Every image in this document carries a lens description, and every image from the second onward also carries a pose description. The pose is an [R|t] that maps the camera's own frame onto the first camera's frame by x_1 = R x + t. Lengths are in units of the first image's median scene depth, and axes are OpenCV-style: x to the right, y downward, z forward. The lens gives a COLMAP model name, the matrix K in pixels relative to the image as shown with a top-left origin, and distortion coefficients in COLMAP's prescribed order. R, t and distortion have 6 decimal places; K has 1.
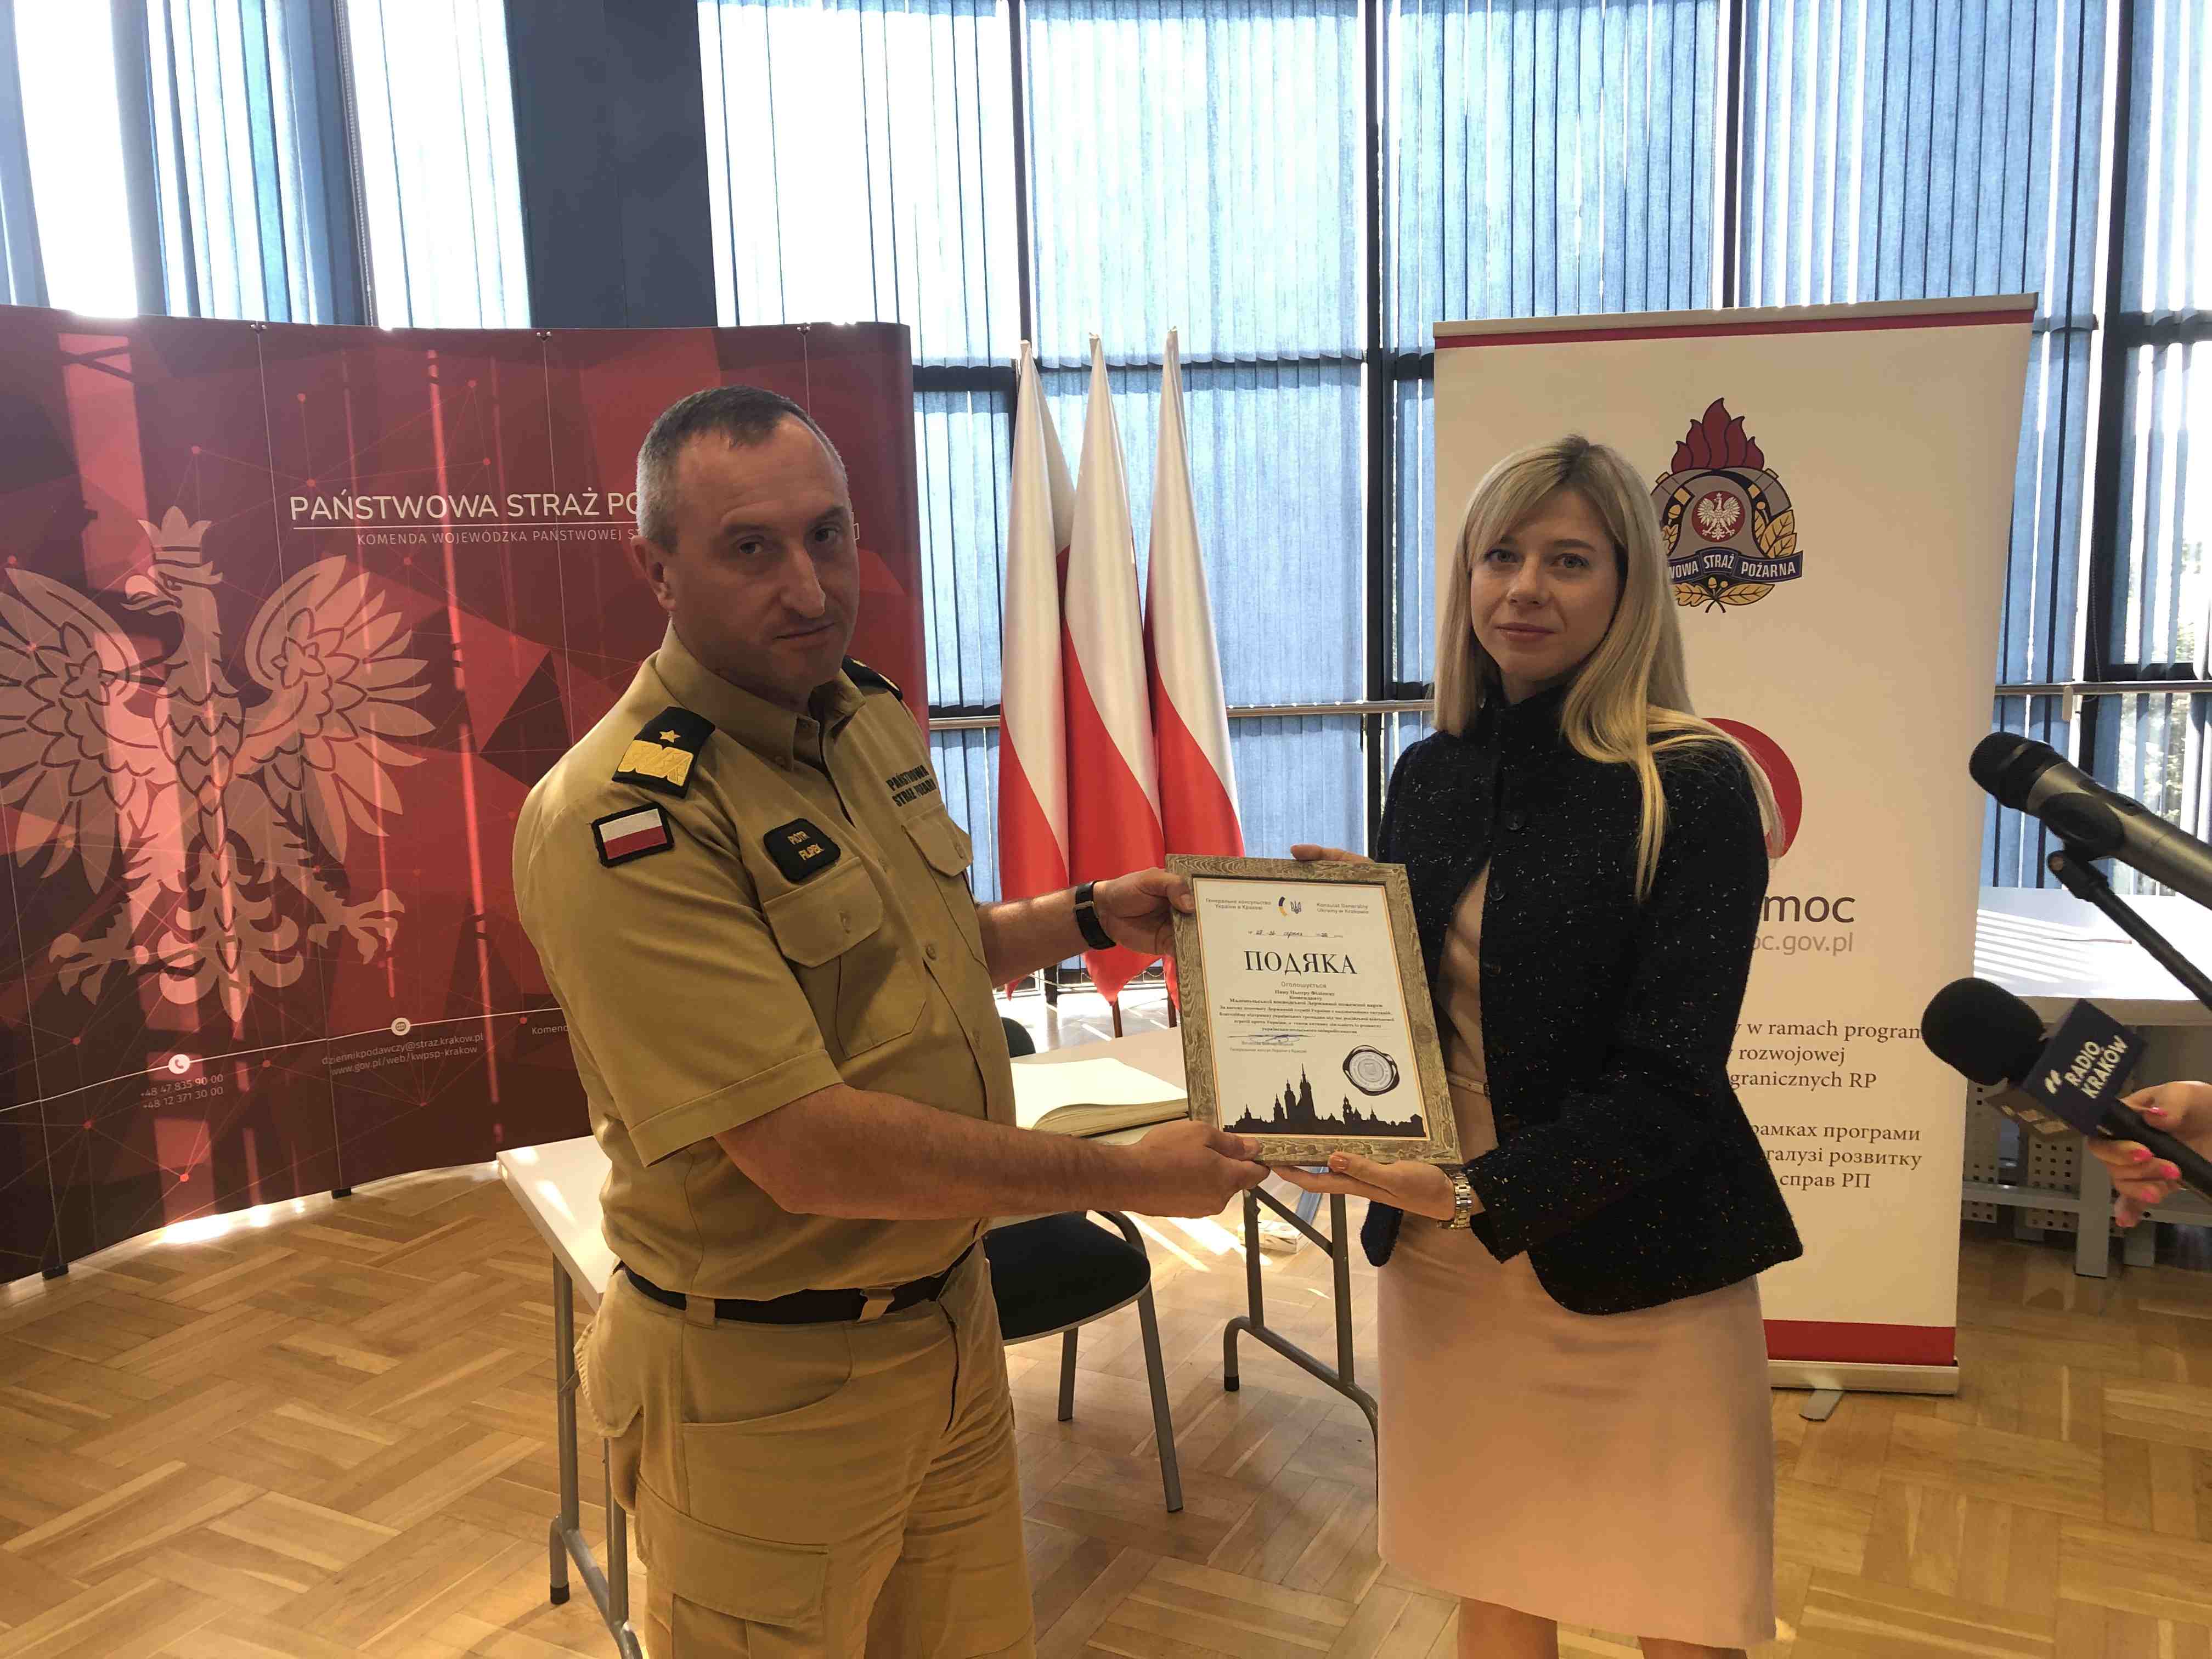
lens RADIAL K [[1792.5, 0, 1117.4], [0, 1792.5, 841.2], [0, 0, 1]] dist [-0.010942, 0.007766]
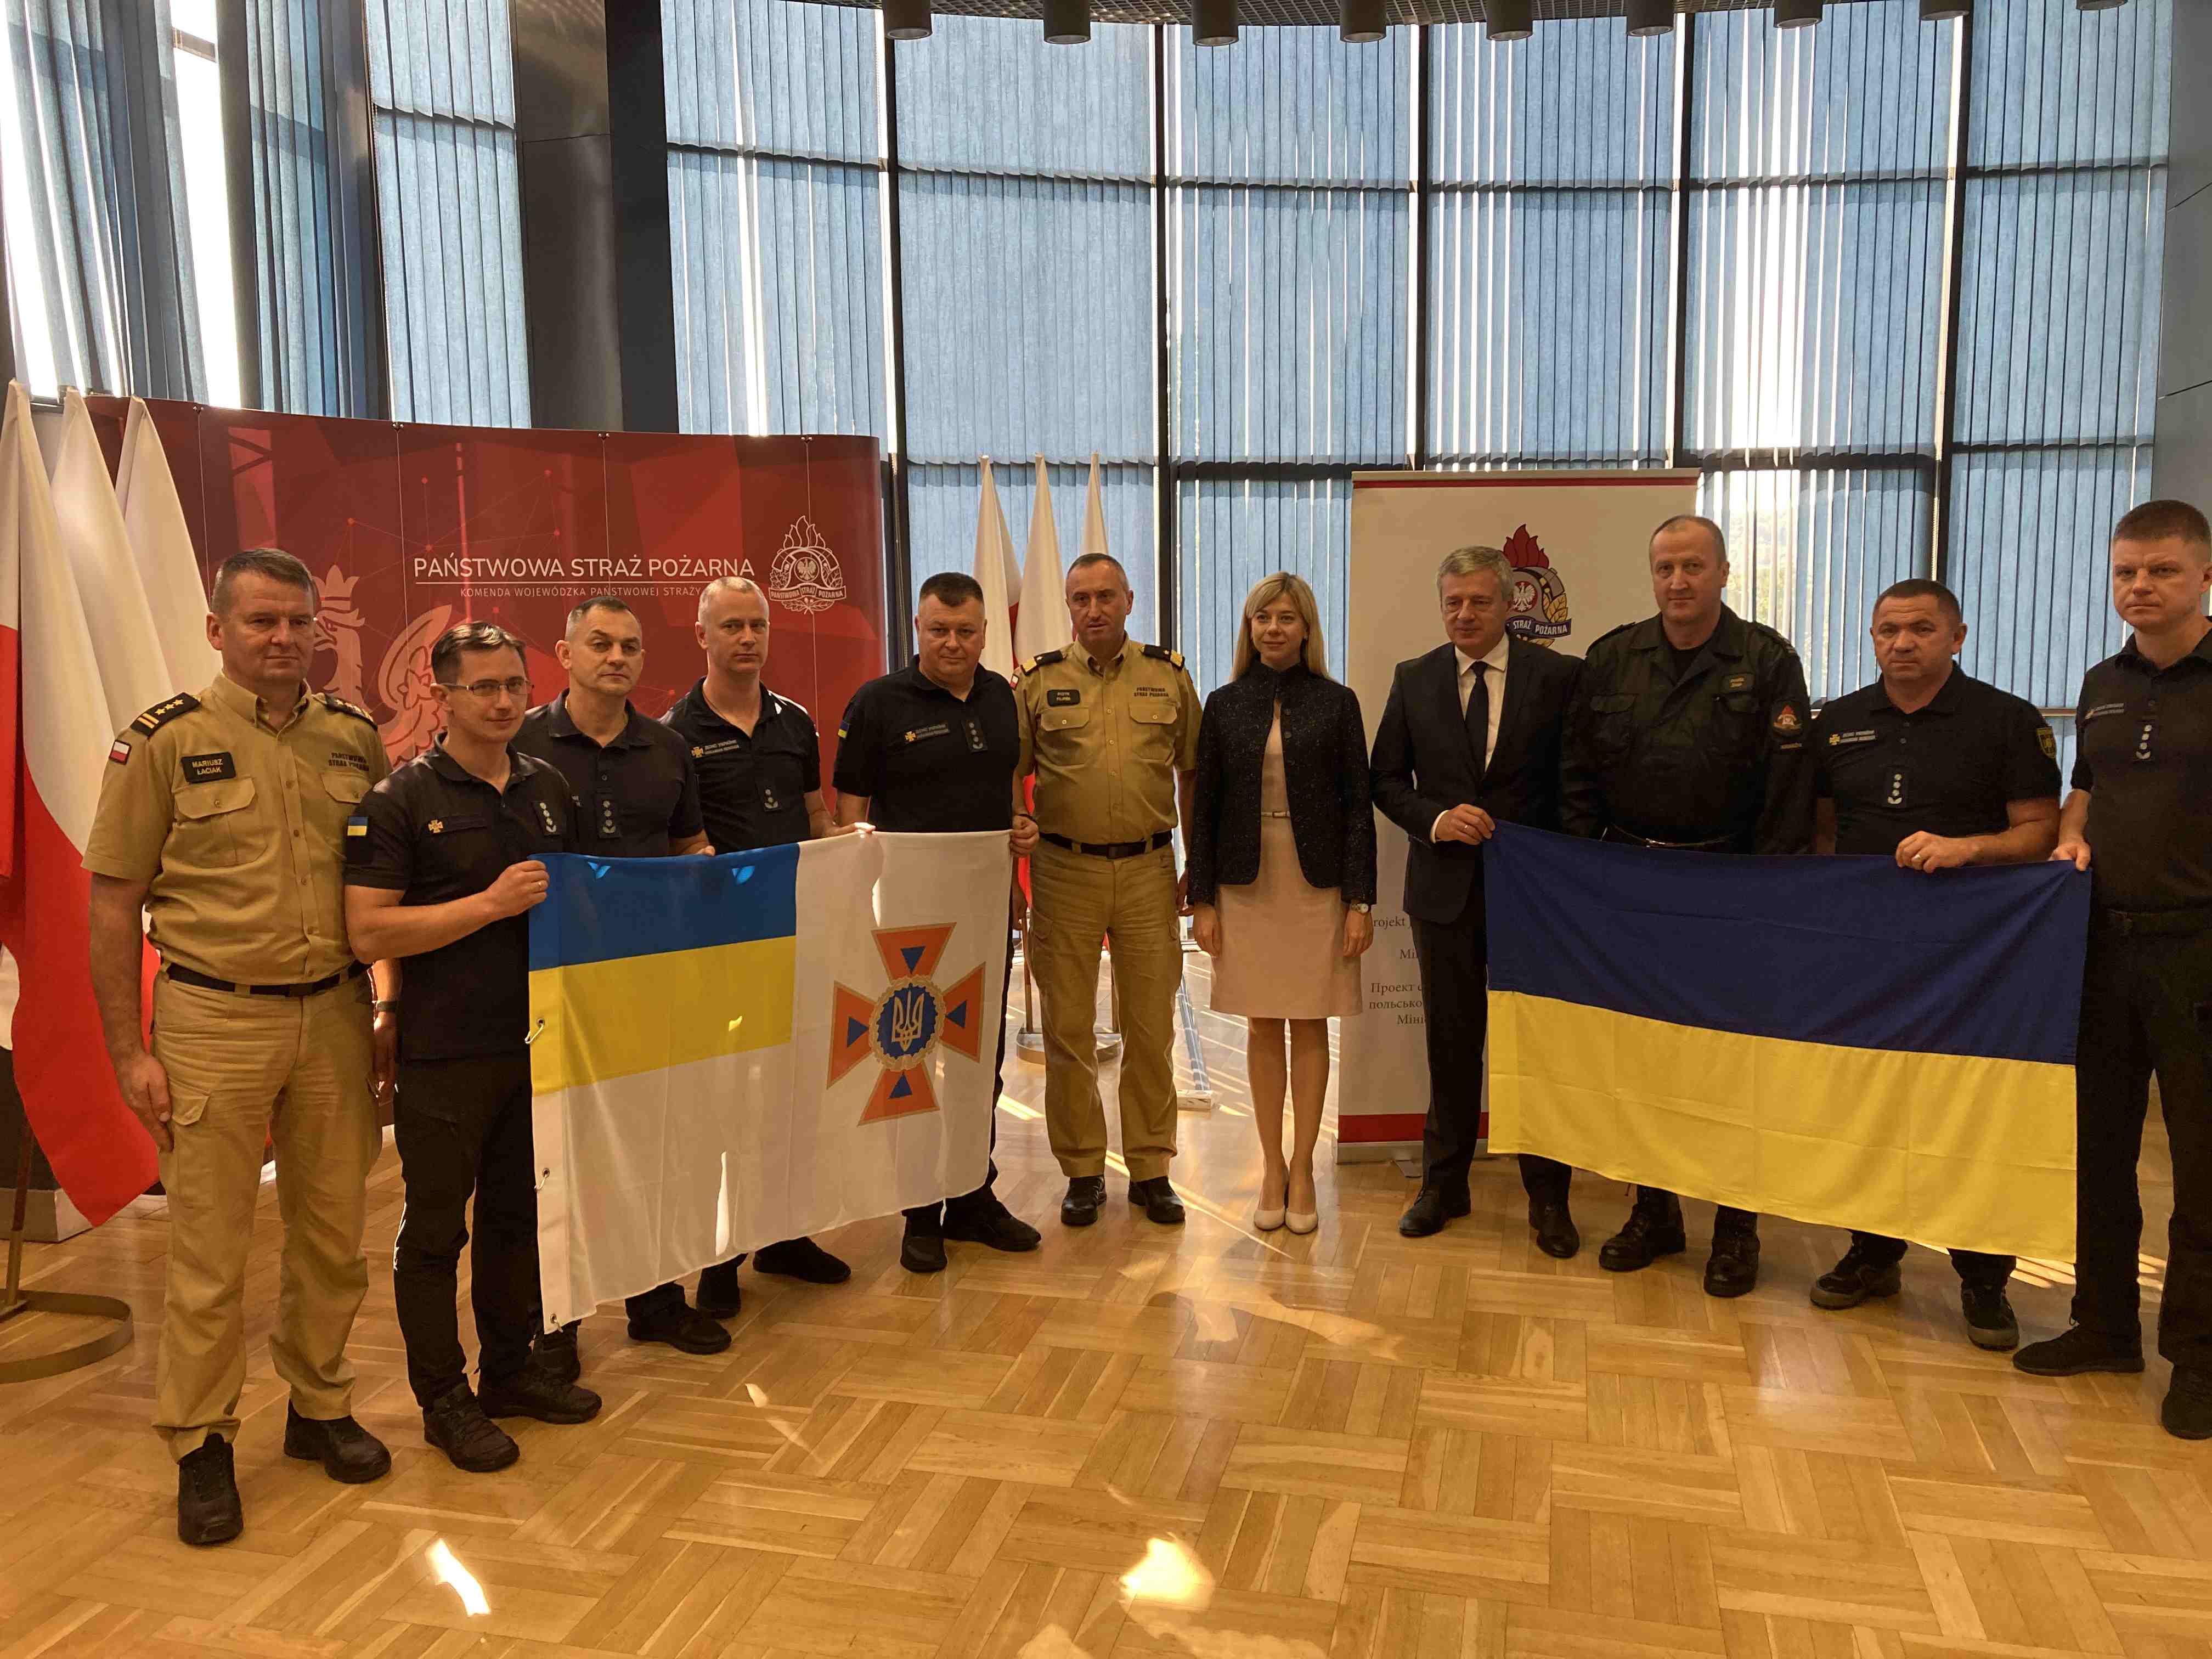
lens RADIAL K [[1789.3, 0, 1086.4], [0, 1789.3, 847.0], [0, 0, 1]] dist [-0.000259, 0.001355]
pose [[0.973048, -0.016569, 0.230006, -0.285759], [0.022488, 0.999479, -0.023134, 0.049730], [-0.229503, 0.027683, 0.972914, -0.323046]]
